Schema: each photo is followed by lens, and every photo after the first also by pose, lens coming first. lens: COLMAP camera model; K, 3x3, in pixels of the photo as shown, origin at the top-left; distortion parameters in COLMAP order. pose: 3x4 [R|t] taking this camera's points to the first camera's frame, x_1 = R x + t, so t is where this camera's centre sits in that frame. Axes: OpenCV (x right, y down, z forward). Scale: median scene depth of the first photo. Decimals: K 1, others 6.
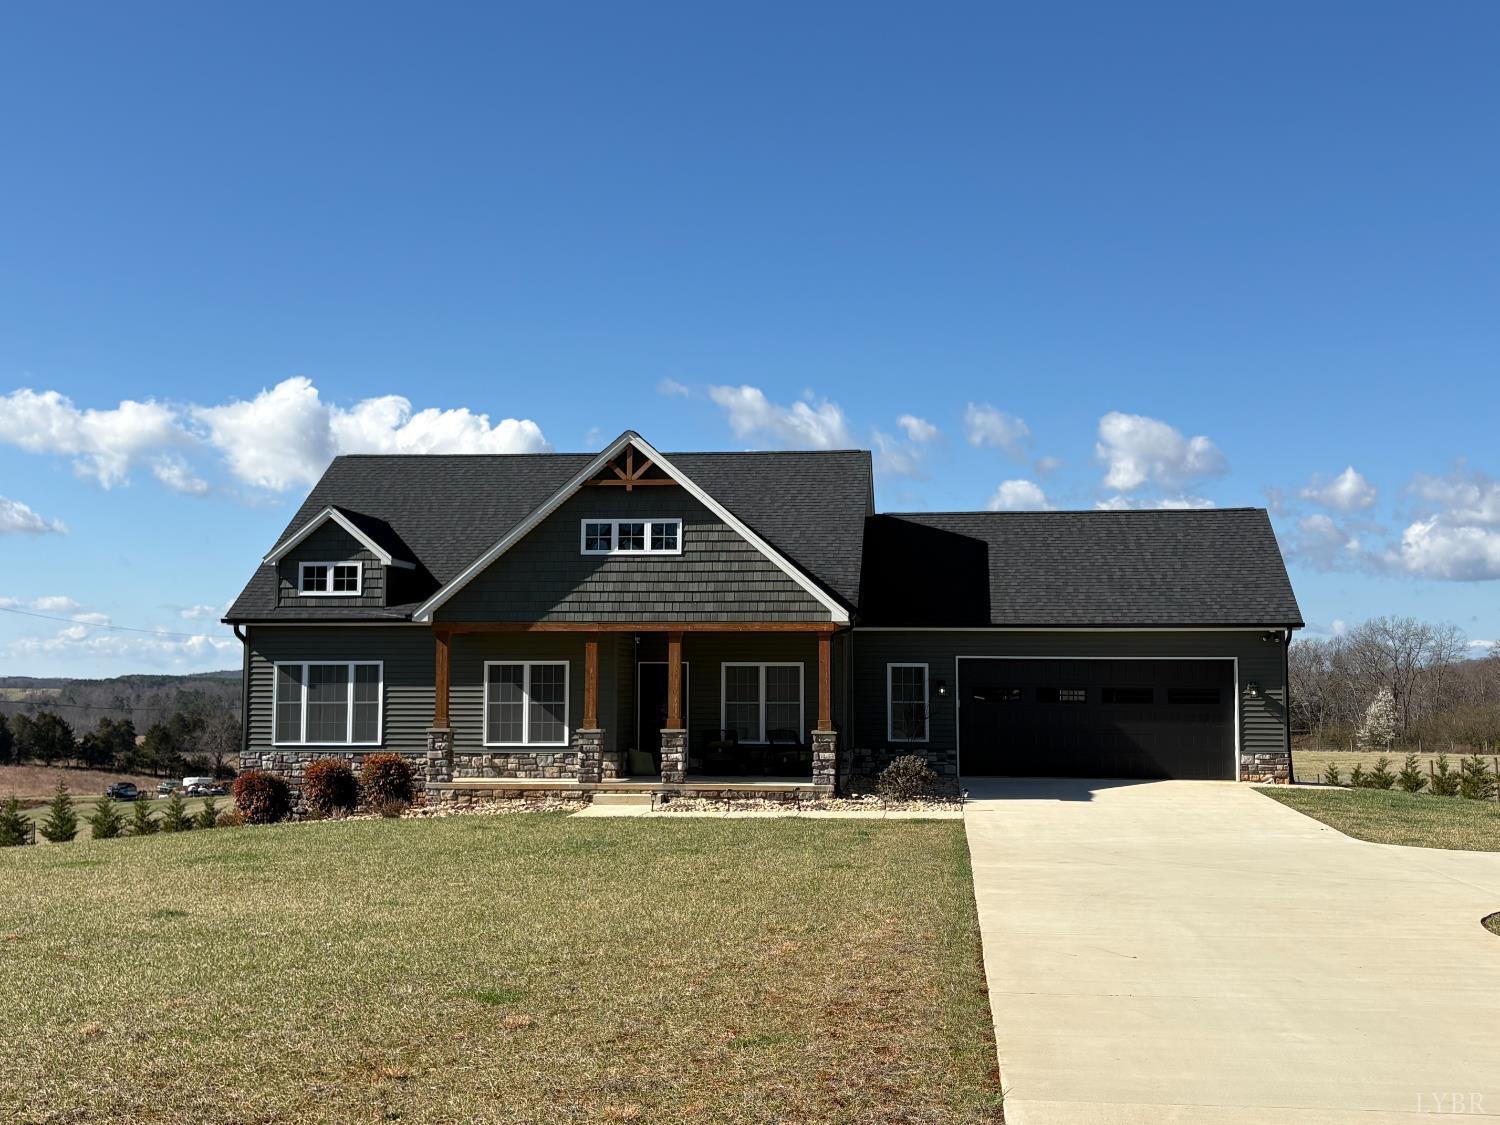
lens RADIAL K [[1736.3, 0, 750.0], [0, 1736.3, 562.5], [0, 0, 1]] dist [0.248332, -0.876805]
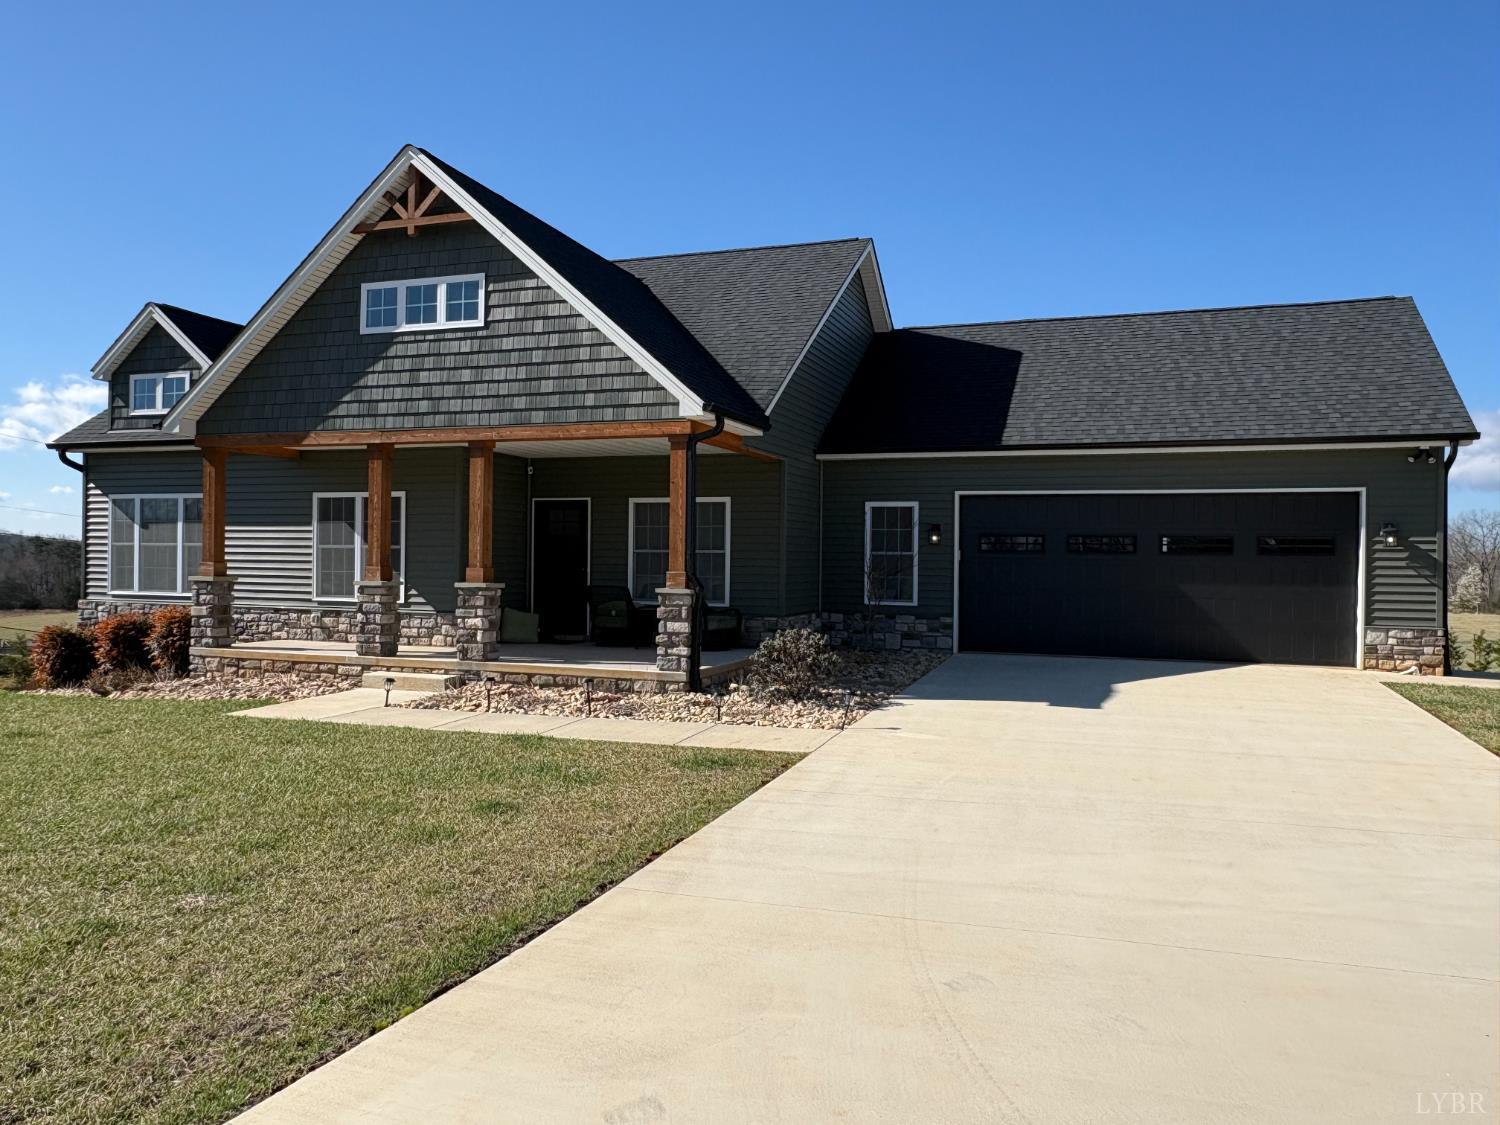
lens RADIAL K [[1116.1, 0, 750.0], [0, 1116.1, 562.5], [0, 0, 1]] dist [0.000081, 0.005382]
pose [[0.975098, 0.009974, -0.221551, 0.149072], [0.005915, 0.997463, 0.070938, 0.053367], [0.221696, -0.070482, 0.972565, 0.557107]]
